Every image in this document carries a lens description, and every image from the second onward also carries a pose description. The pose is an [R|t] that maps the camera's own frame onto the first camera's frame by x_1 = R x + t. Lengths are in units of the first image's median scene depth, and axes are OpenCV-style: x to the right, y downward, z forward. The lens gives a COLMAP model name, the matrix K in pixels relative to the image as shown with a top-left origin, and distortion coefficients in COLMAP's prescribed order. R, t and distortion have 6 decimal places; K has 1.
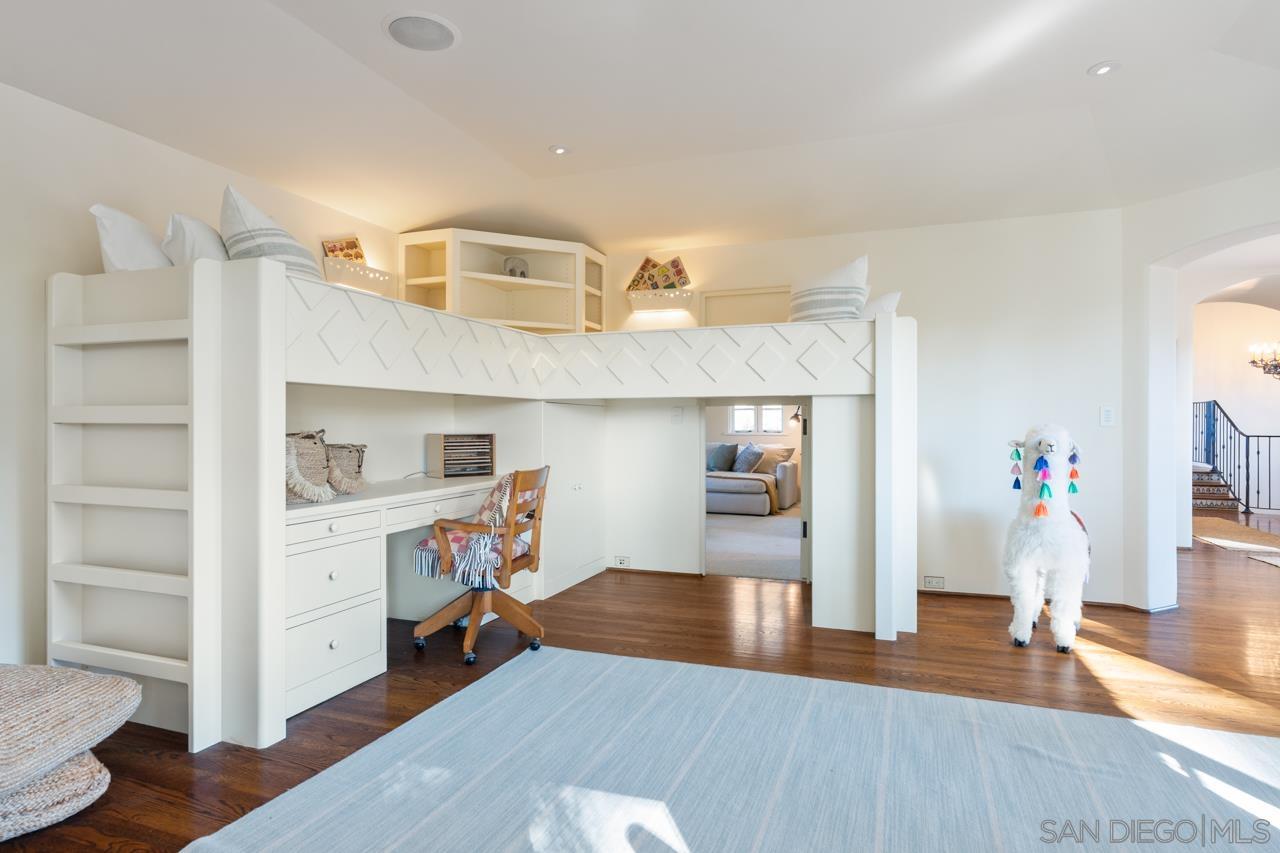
lens RADIAL K [[720.9, 0, 638.8], [0, 720.9, 423.9], [0, 0, 1]] dist [-0.001925, -0.000775]
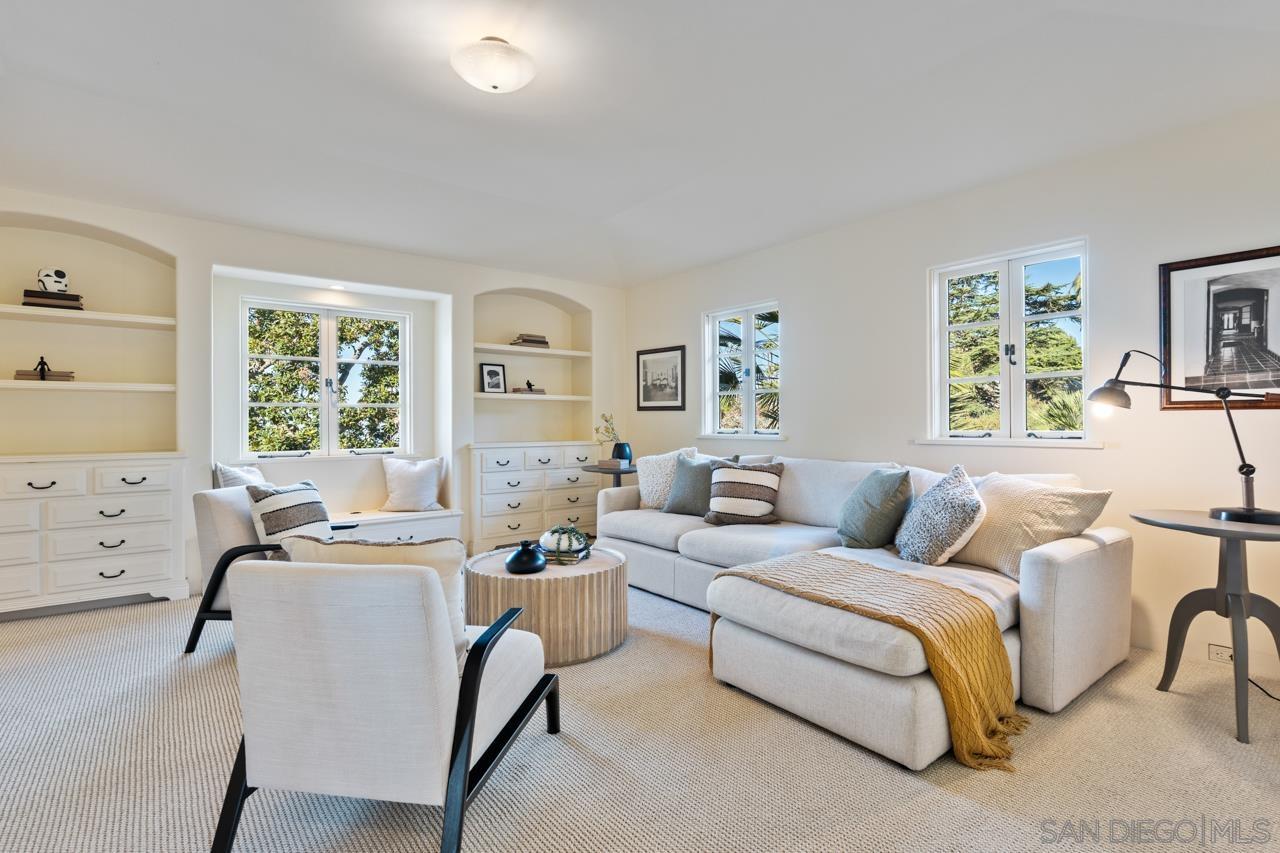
lens RADIAL K [[616.5, 0, 642.0], [0, 616.5, 423.8], [0, 0, 1]] dist [-0.000210, 0.000012]
pose [[0.850078, -0.006470, -0.526618, 0.189489], [0.005925, 0.999979, -0.002721, 0.004308], [0.526624, -0.000807, 0.850098, 0.693916]]
